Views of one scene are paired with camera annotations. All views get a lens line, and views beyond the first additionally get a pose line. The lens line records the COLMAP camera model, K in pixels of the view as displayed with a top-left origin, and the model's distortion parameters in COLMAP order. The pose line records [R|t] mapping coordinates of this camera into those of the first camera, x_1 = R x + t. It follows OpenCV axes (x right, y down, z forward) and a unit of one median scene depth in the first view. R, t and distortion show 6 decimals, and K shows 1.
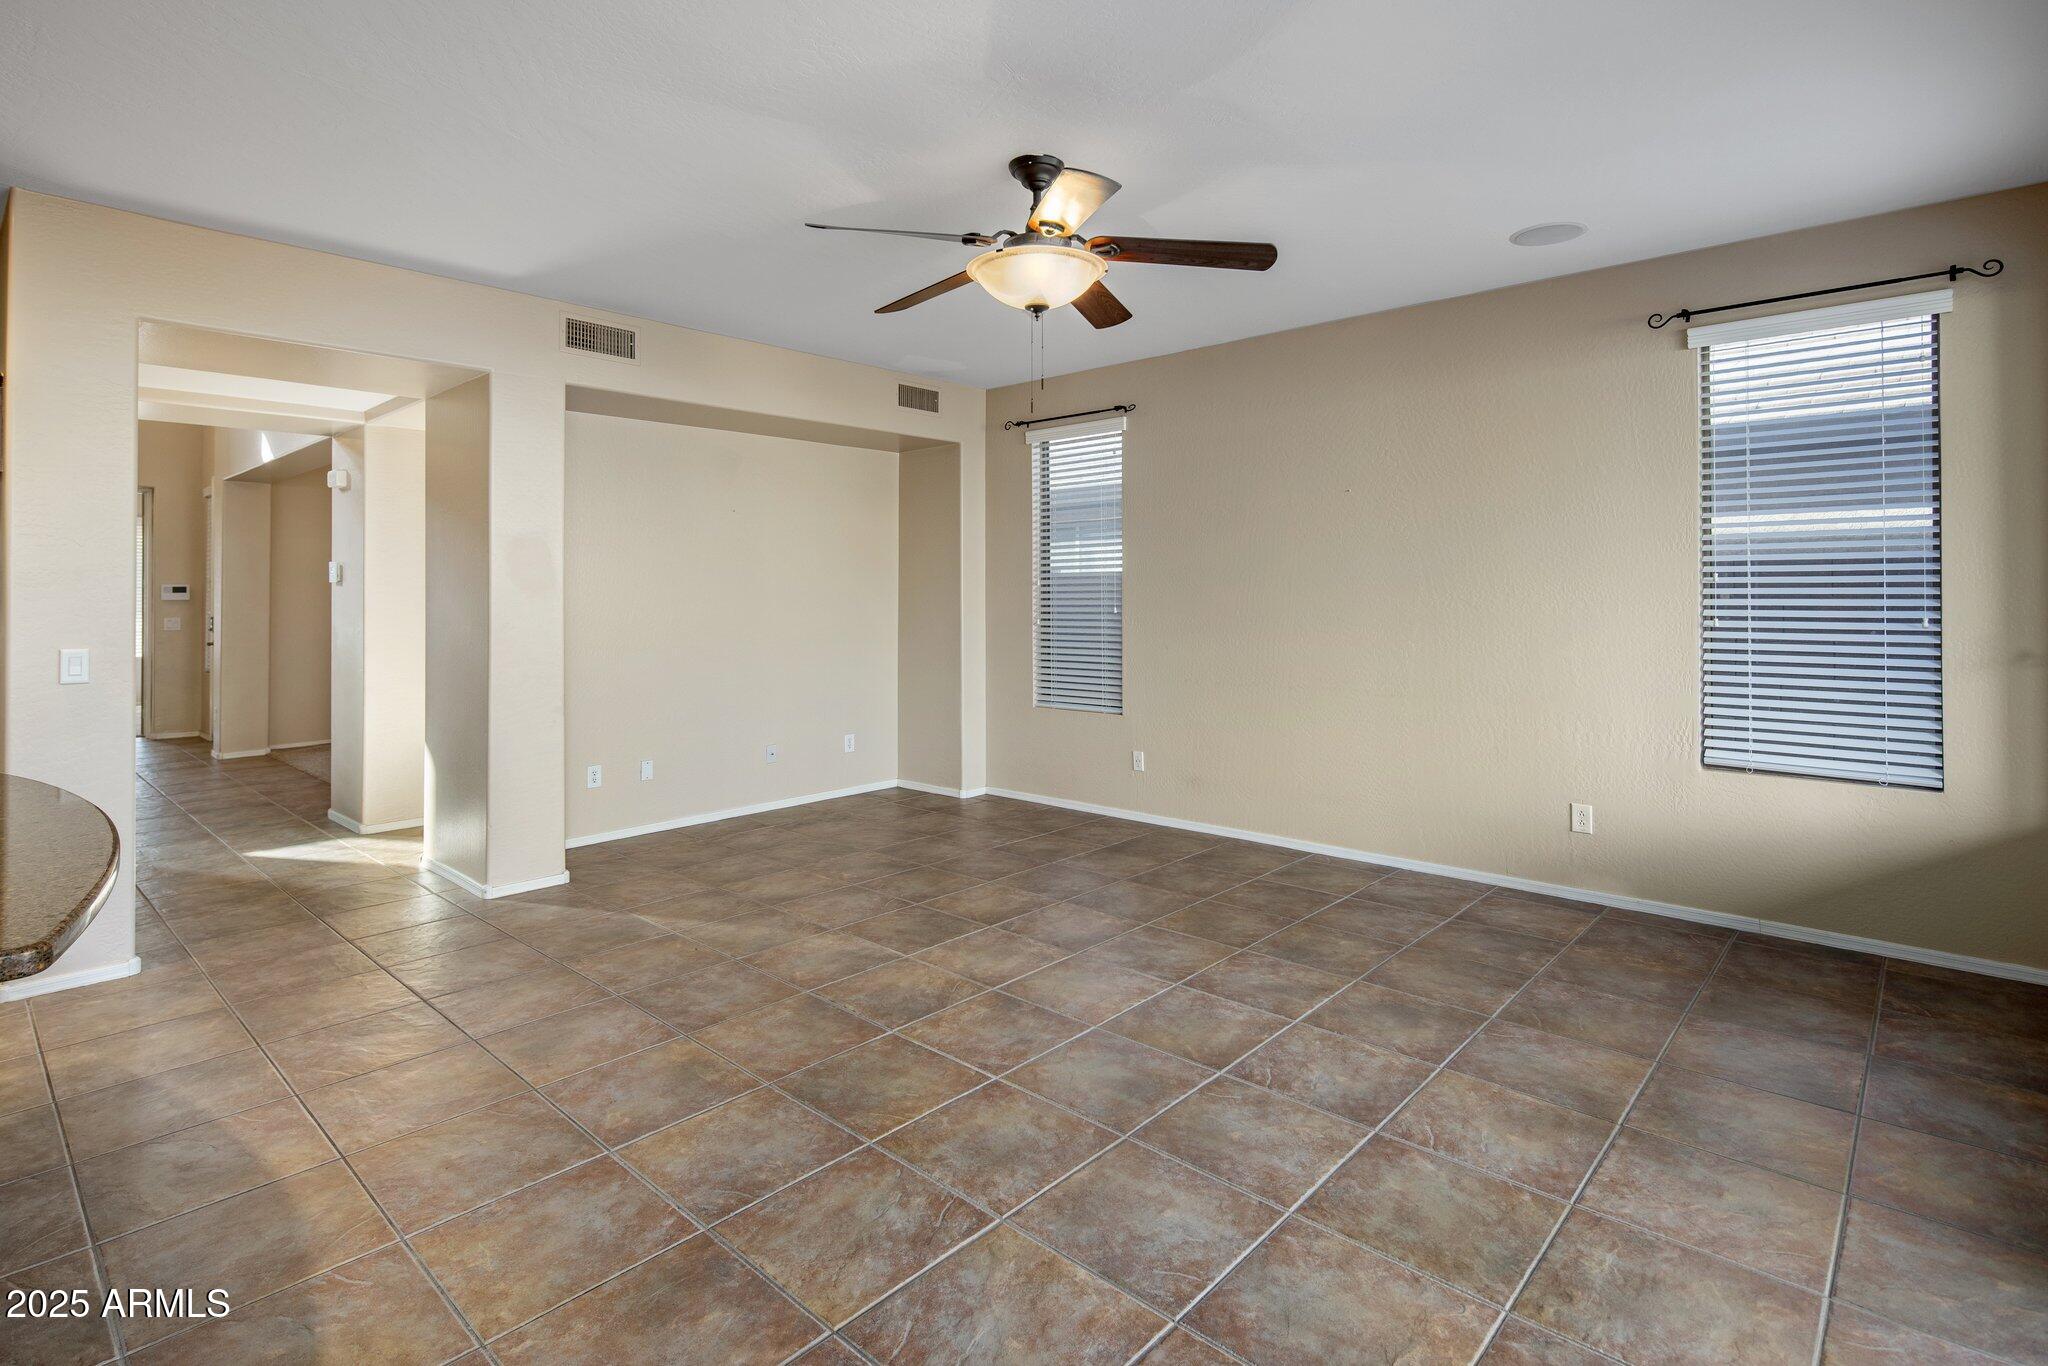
lens RADIAL K [[997.4, 0, 1019.1], [0, 997.4, 678.3], [0, 0, 1]] dist [0.007315, -0.000521]
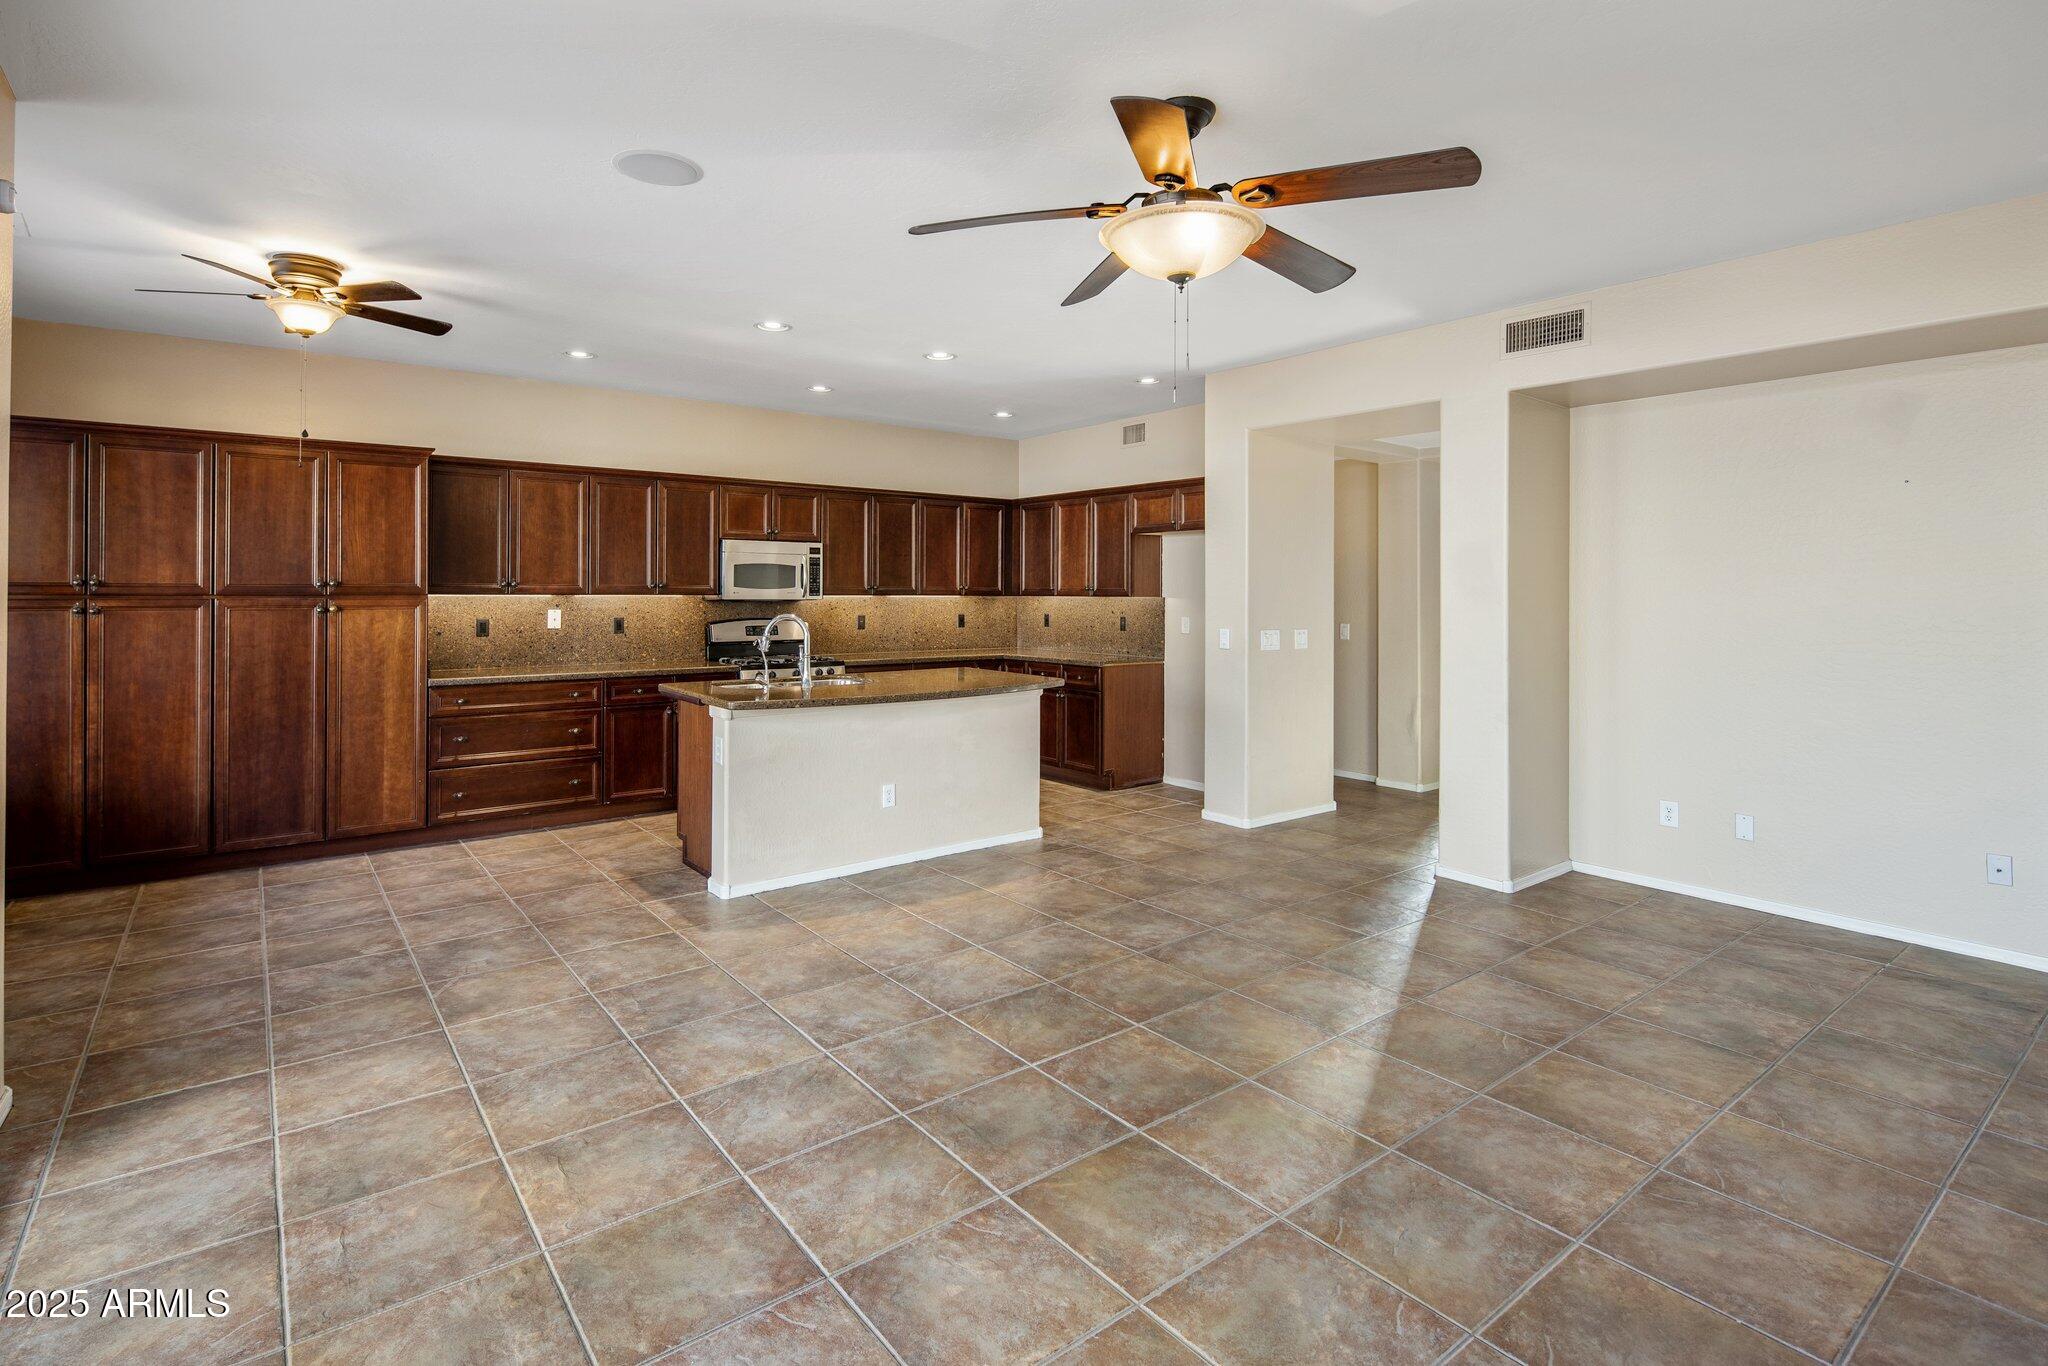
lens RADIAL K [[997.4, 0, 1020.8], [0, 997.4, 683.1], [0, 0, 1]] dist [0.007315, -0.000521]
pose [[-0.166005, 0.097280, -0.981315, 1.098420], [-0.087641, 0.989729, 0.112940, -0.134539], [0.982223, 0.104752, -0.155775, 1.246164]]
